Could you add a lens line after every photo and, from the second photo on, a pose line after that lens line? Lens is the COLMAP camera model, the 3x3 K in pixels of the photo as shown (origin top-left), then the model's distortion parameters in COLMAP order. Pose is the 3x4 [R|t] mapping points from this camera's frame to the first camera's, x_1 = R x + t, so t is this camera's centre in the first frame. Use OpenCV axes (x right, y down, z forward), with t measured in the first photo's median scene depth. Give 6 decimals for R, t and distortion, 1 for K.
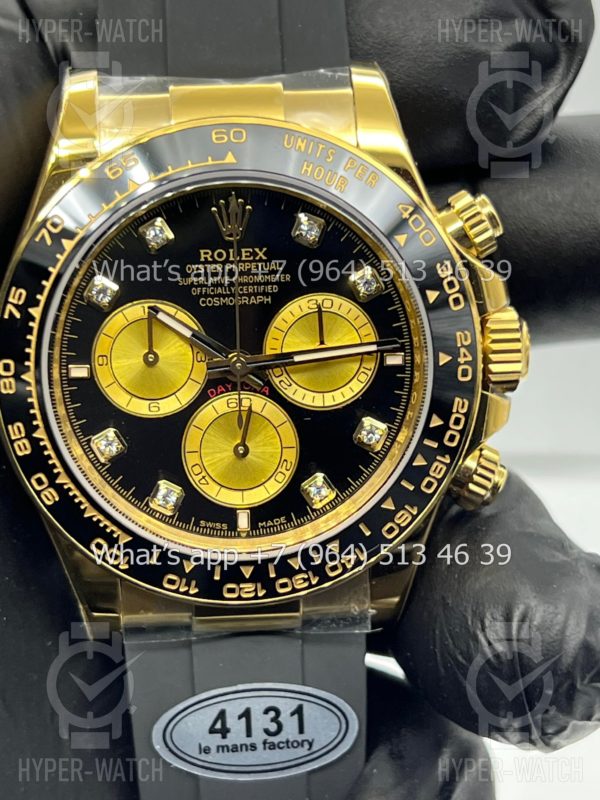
lens RADIAL K [[1833.1, 0, 300.0], [0, 1833.1, 400.0], [0, 0, 1]] dist [0.201533, -0.497245]
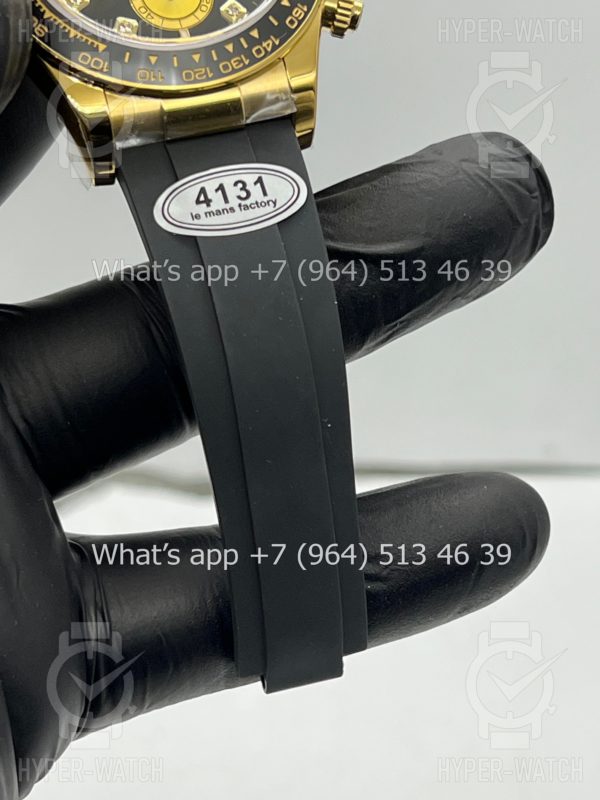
lens RADIAL K [[1833.1, 0, 300.0], [0, 1833.1, 400.0], [0, 0, 1]] dist [0.201533, -0.497245]
pose [[0.965599, -0.201807, 0.163990, -0.227475], [0.254688, 0.861210, -0.439832, 0.921745], [-0.052469, 0.466467, 0.882981, -0.081782]]
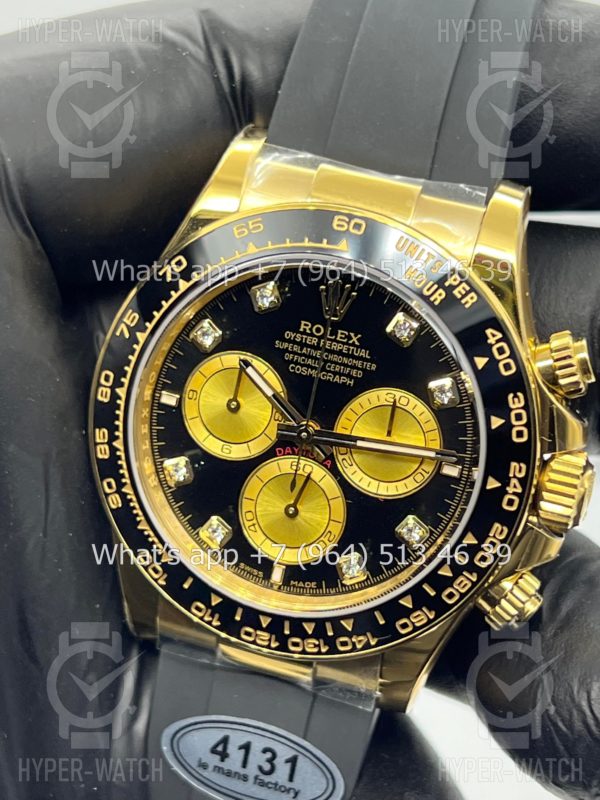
lens RADIAL K [[1833.1, 0, 300.0], [0, 1833.1, 400.0], [0, 0, 1]] dist [0.201533, -0.497245]
pose [[0.925079, 0.275207, -0.261704, 0.233952], [-0.268187, 0.961310, 0.062915, -0.103000], [0.268894, 0.011984, 0.963095, -0.026269]]
